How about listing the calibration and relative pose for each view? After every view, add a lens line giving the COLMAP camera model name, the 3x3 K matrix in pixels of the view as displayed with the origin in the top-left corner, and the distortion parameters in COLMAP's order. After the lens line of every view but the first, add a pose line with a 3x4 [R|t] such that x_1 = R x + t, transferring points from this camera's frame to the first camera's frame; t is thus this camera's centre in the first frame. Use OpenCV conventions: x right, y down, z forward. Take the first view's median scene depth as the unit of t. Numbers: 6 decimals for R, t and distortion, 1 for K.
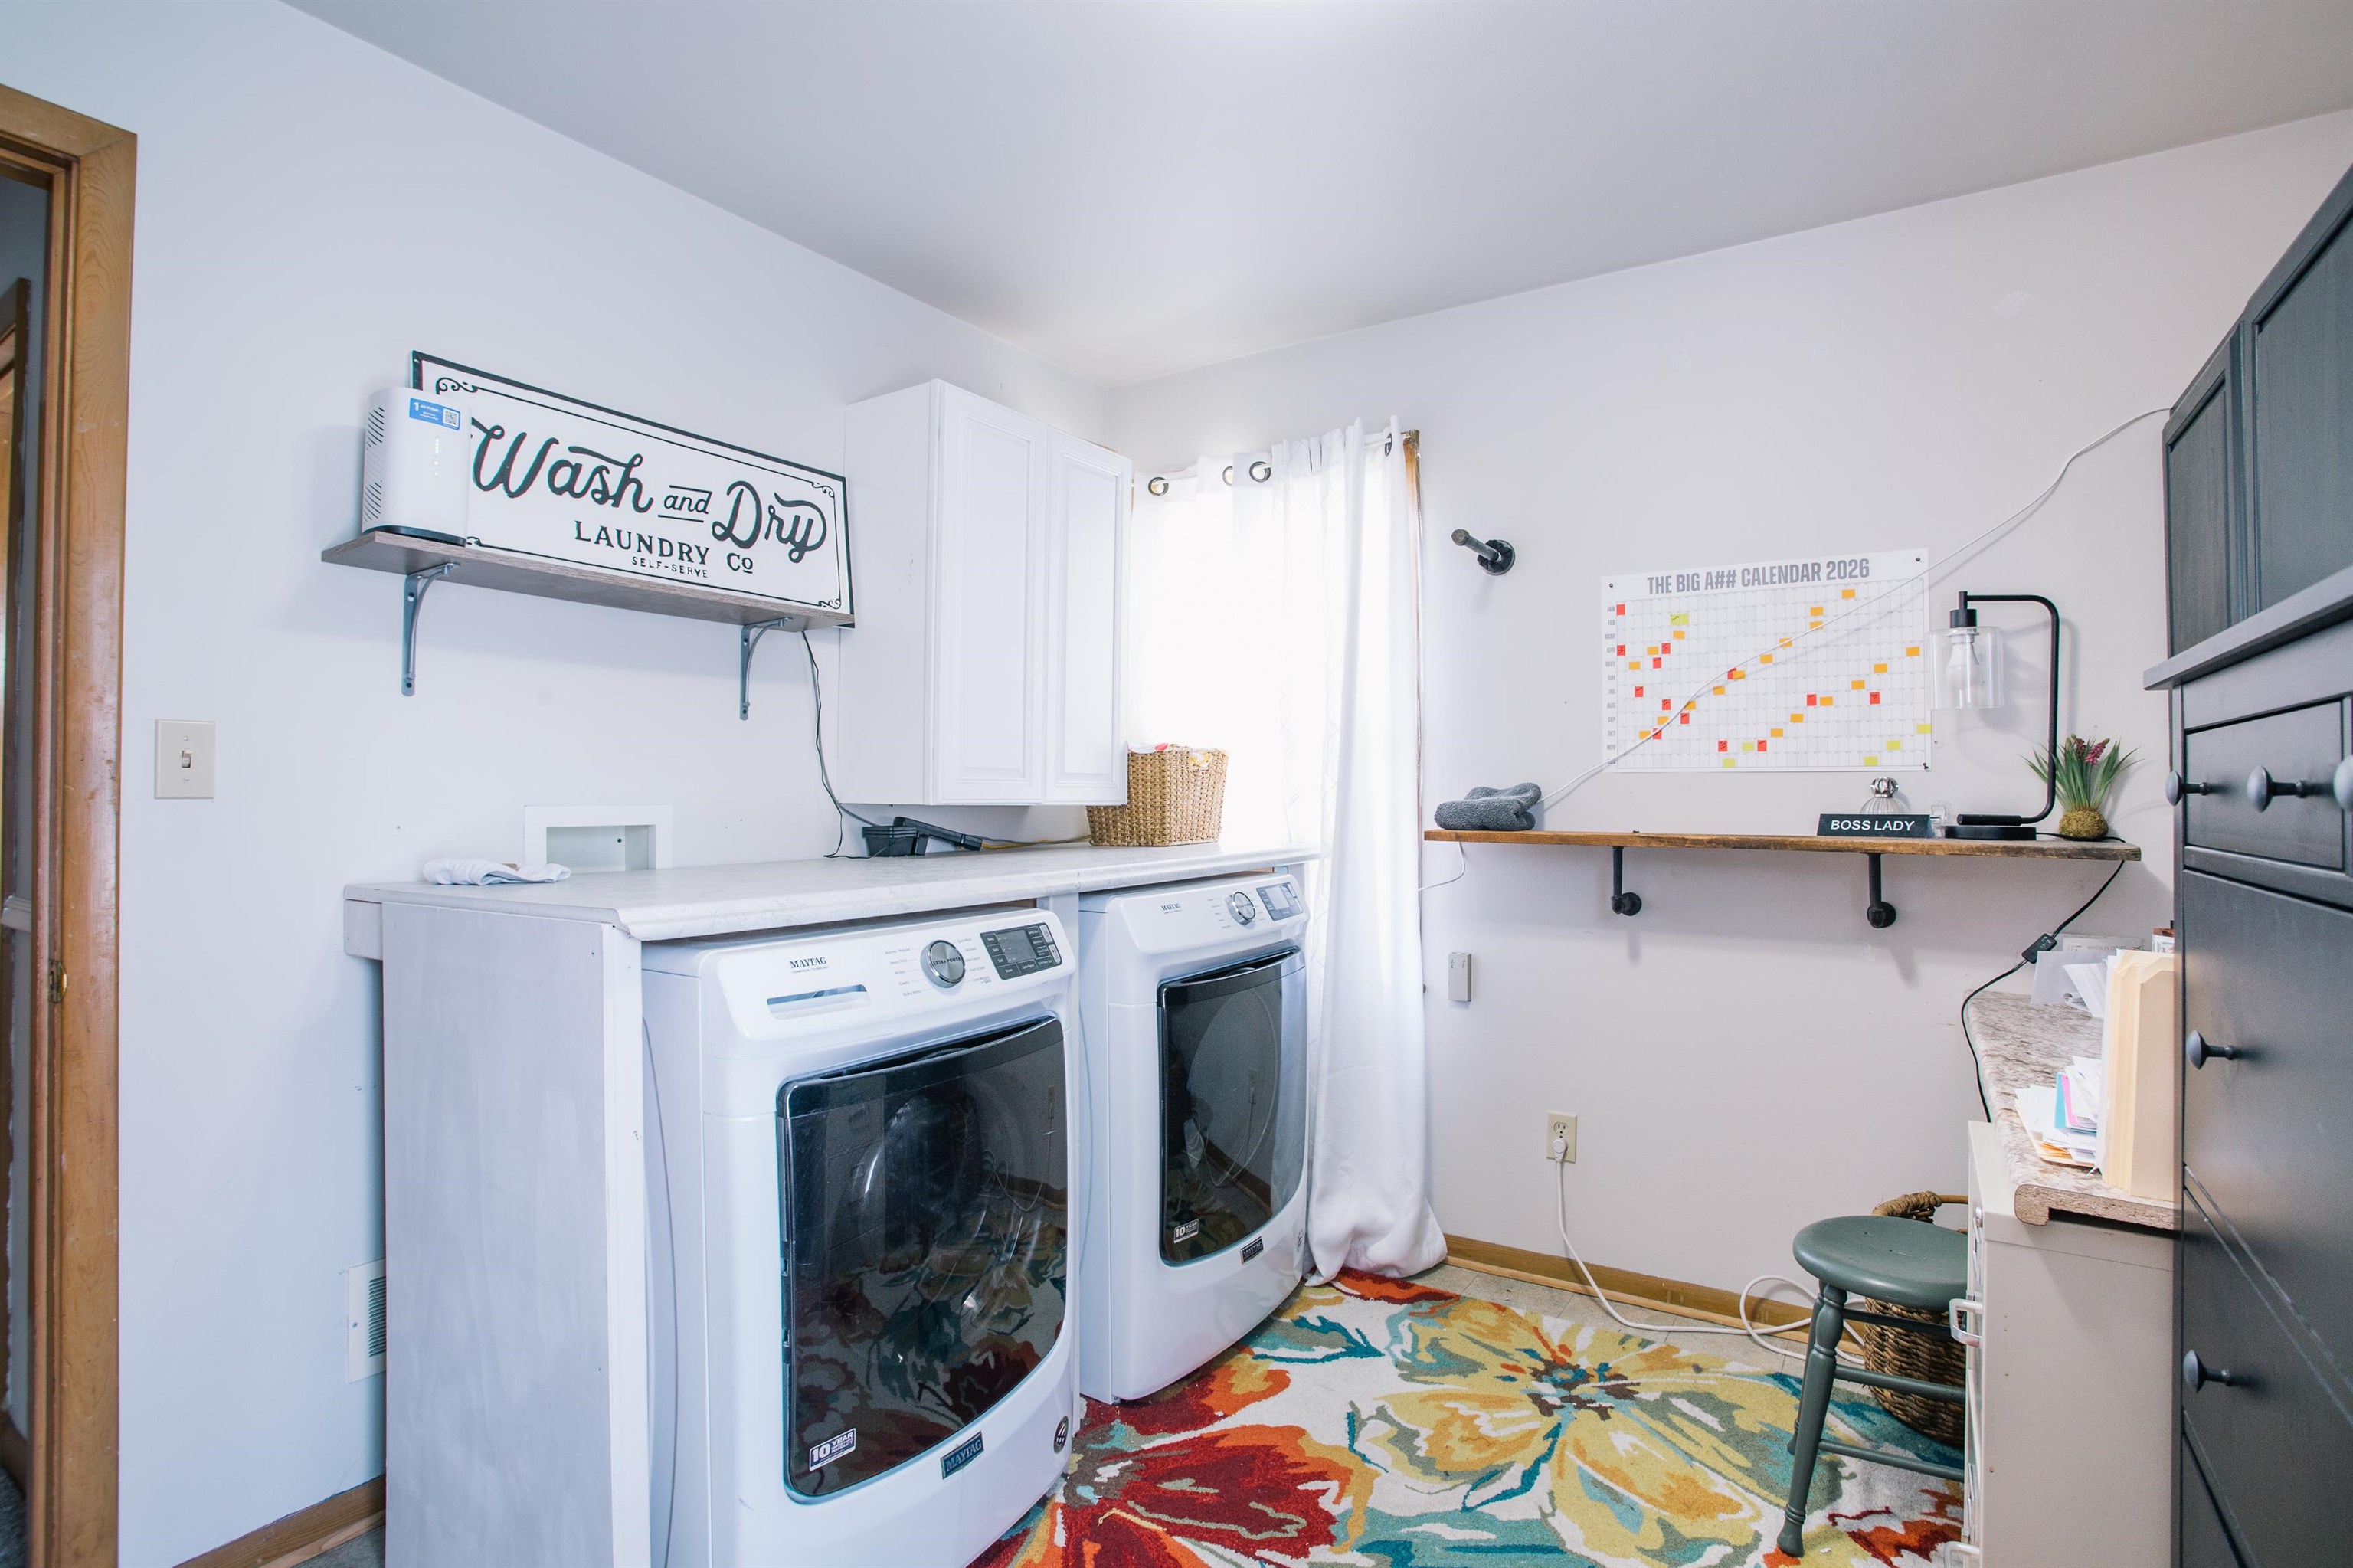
lens RADIAL K [[1175.3, 0, 1200.8], [0, 1175.3, 777.2], [0, 0, 1]] dist [-0.087807, 0.041866]
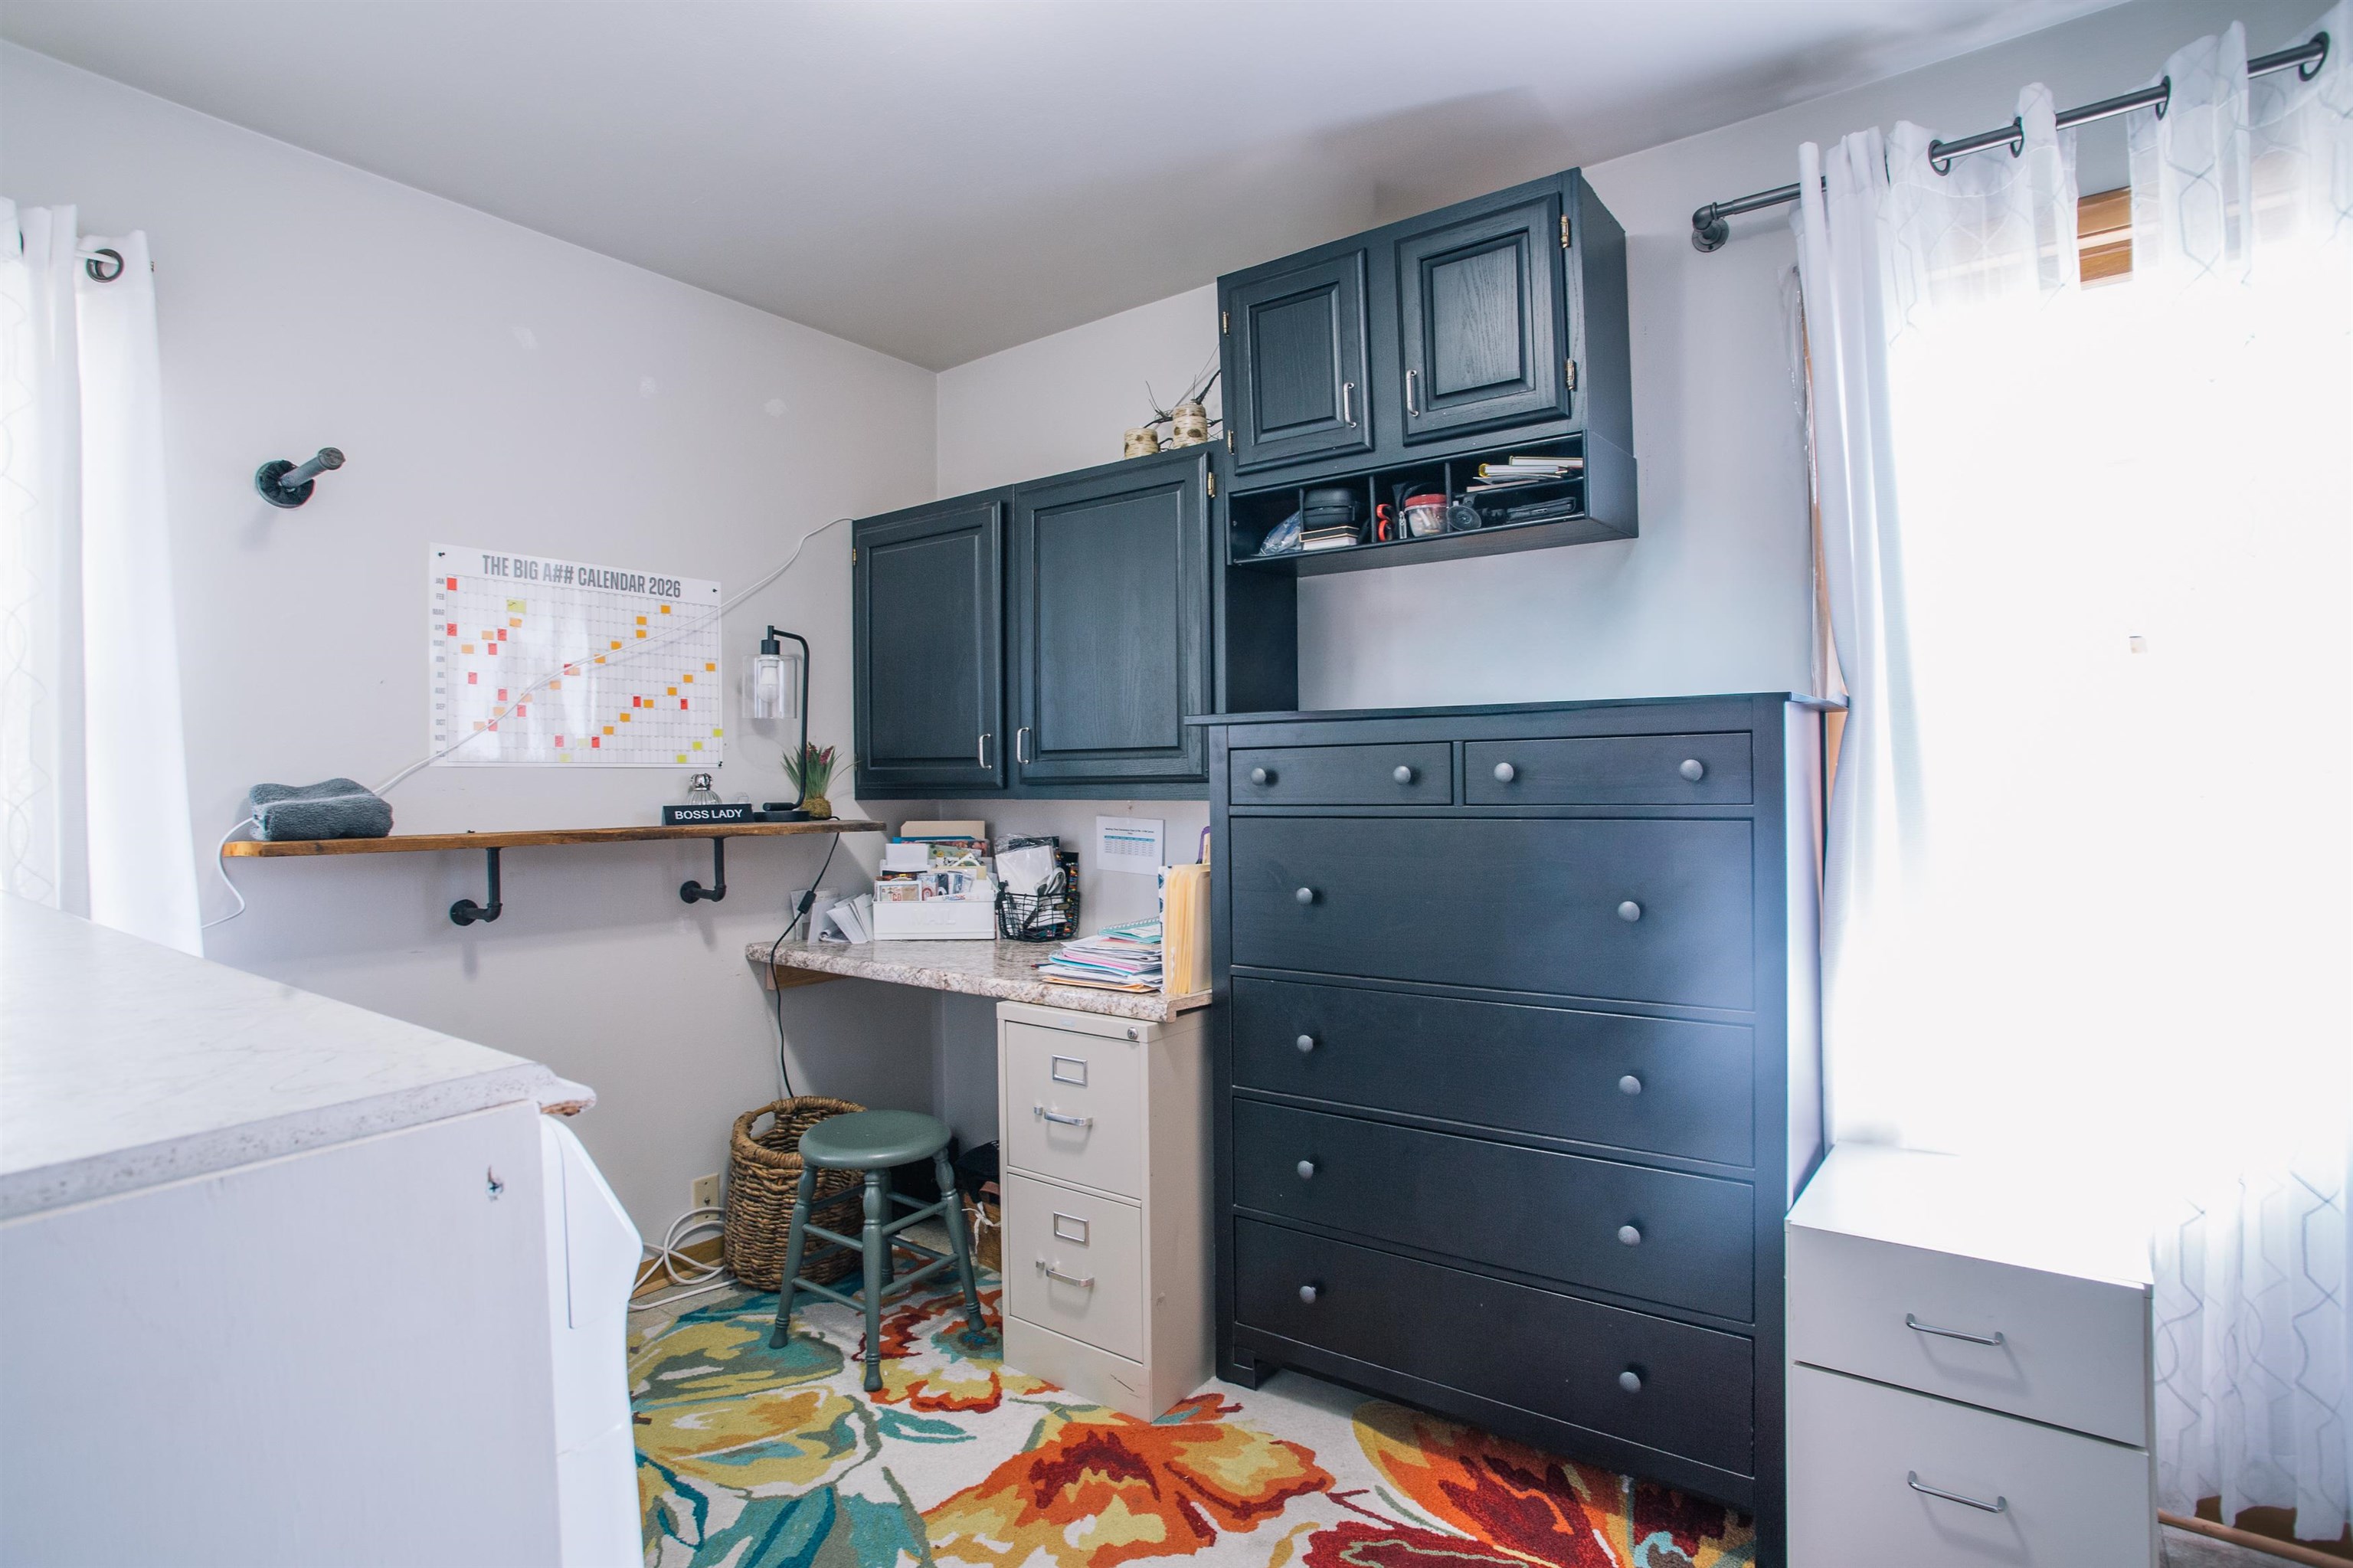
lens RADIAL K [[1175.3, 0, 1200.8], [0, 1175.3, 777.2], [0, 0, 1]] dist [-0.087807, 0.041866]
pose [[0.030705, 0.001191, 0.999528, -0.552097], [-0.000529, 0.999999, -0.001176, 0.005263], [-0.999528, -0.000492, 0.030705, 0.444970]]
